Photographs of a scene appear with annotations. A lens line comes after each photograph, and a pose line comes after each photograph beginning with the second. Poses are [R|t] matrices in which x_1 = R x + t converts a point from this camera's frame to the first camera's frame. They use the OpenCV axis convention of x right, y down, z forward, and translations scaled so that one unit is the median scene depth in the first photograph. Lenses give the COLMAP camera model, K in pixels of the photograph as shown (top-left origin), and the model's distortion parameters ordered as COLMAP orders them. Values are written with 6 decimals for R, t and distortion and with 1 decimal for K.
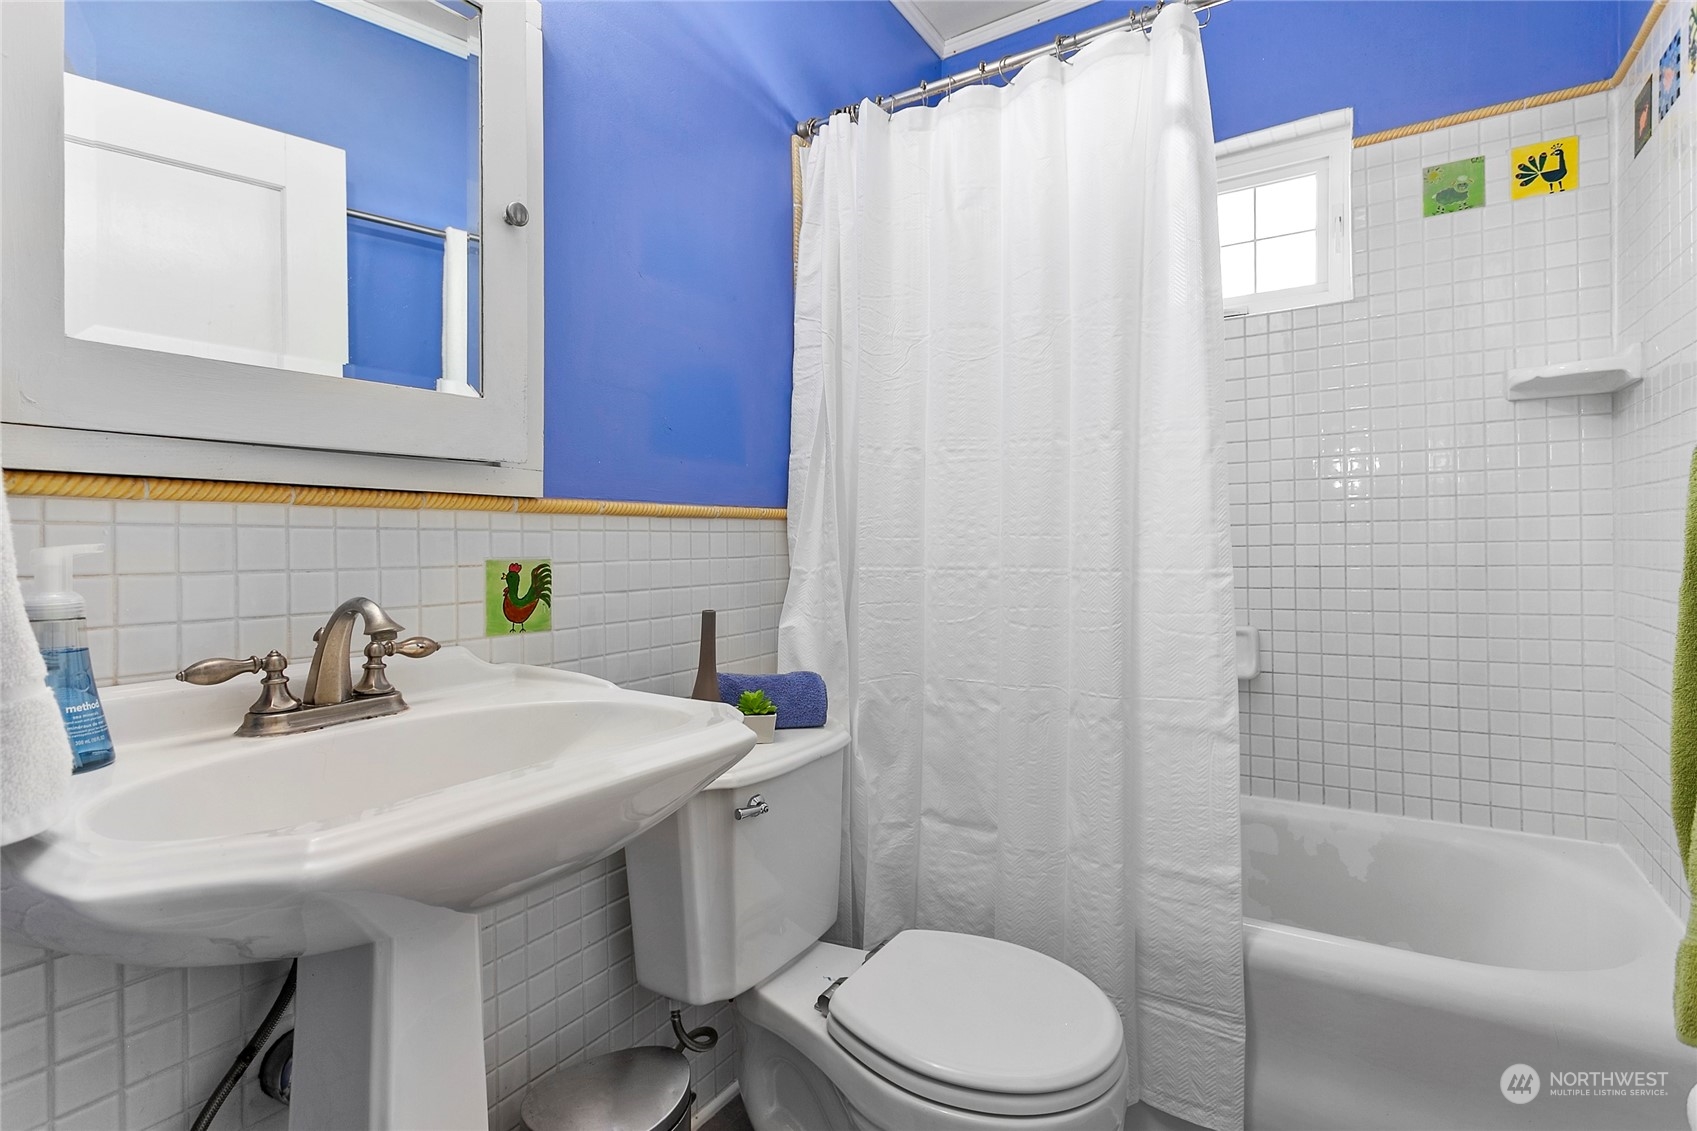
lens RADIAL K [[811.8, 0, 847.1], [0, 811.8, 552.6], [0, 0, 1]] dist [0.000243, -0.000949]
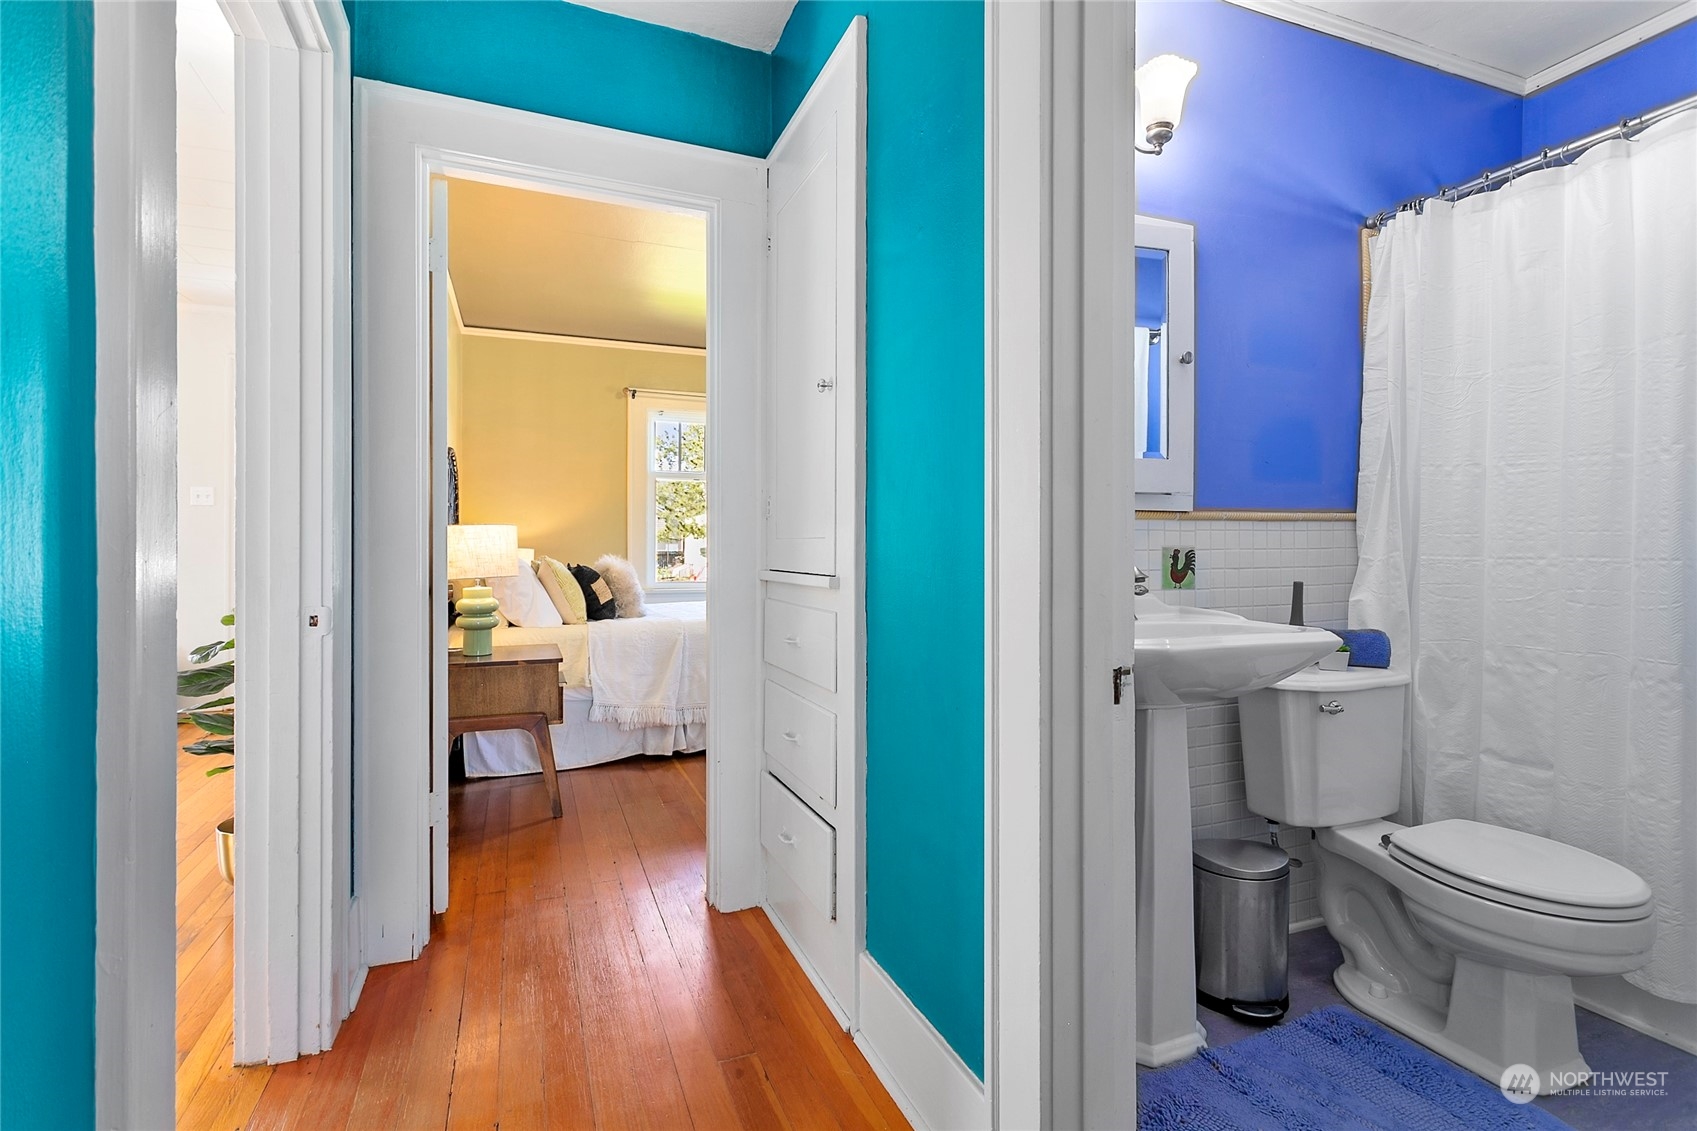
lens RADIAL K [[811.8, 0, 845.0], [0, 811.8, 548.5], [0, 0, 1]] dist [0.000243, -0.000949]
pose [[0.813078, 0.004995, -0.582134, 0.023218], [-0.008843, 0.999954, -0.003772, 0.019340], [0.582088, 0.008215, 0.813084, -0.660536]]
